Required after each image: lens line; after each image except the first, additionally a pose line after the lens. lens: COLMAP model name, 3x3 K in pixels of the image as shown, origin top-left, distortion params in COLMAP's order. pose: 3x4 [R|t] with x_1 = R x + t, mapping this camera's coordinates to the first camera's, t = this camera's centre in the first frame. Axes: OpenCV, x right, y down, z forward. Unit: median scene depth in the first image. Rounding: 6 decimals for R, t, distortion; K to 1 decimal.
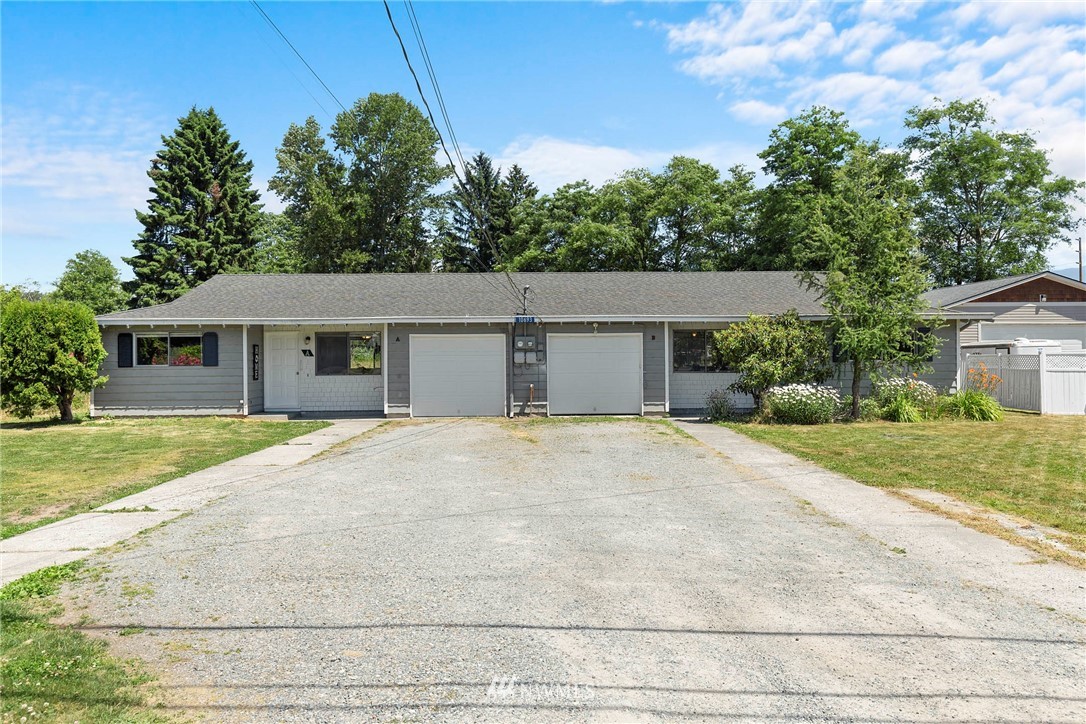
lens RADIAL K [[804.9, 0, 551.4], [0, 804.9, 354.9], [0, 0, 1]] dist [0.008192, -0.000283]
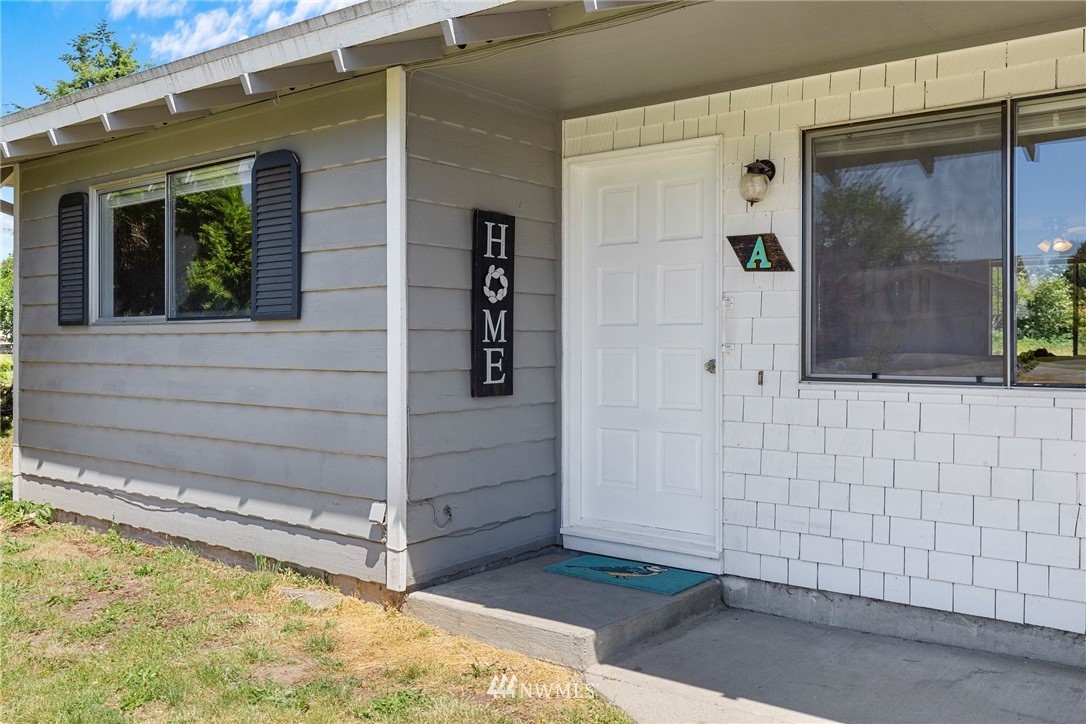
lens RADIAL K [[950.0, 0, 543.4], [0, 950.0, 355.1], [0, 0, 1]] dist [0.046729, -0.000446]
pose [[0.782284, 0.016004, -0.622716, -0.209493], [-0.011991, 0.999872, 0.010634, 0.018262], [0.622807, -0.000852, 0.782375, 0.807531]]
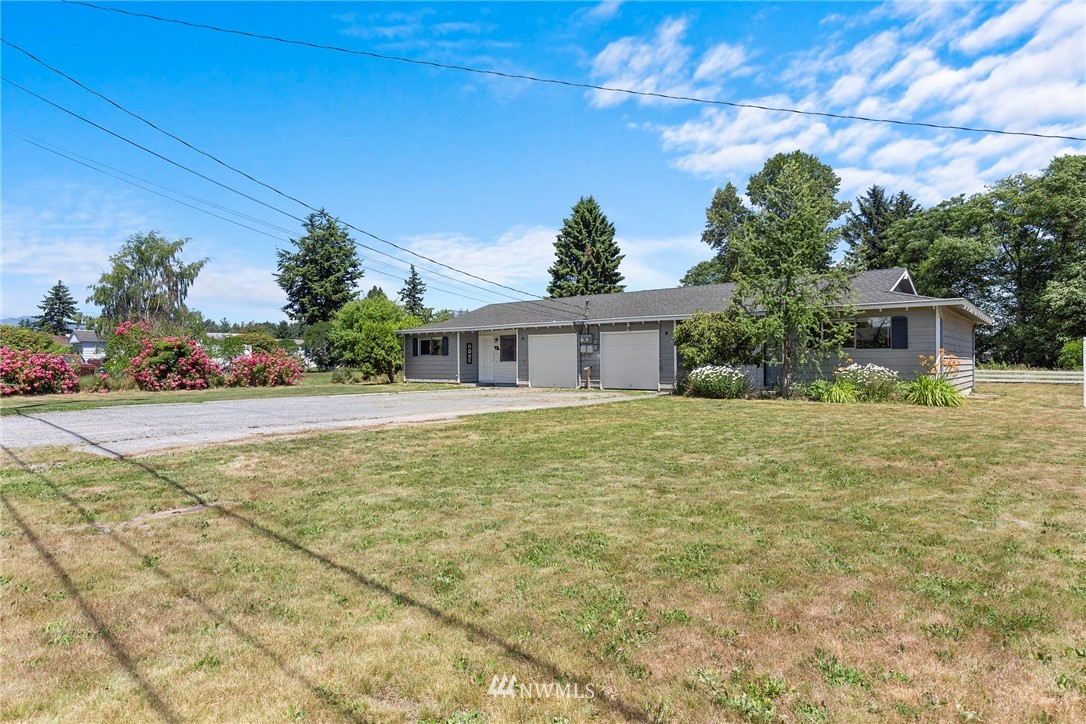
lens RADIAL K [[620.4, 0, 545.3], [0, 620.4, 359.1], [0, 0, 1]] dist [0.015783, -0.002470]
pose [[0.767345, 0.001342, -0.641233, 0.596955], [-0.007779, 0.999944, -0.007217, 0.028746], [0.641187, 0.010526, 0.767313, 0.080994]]
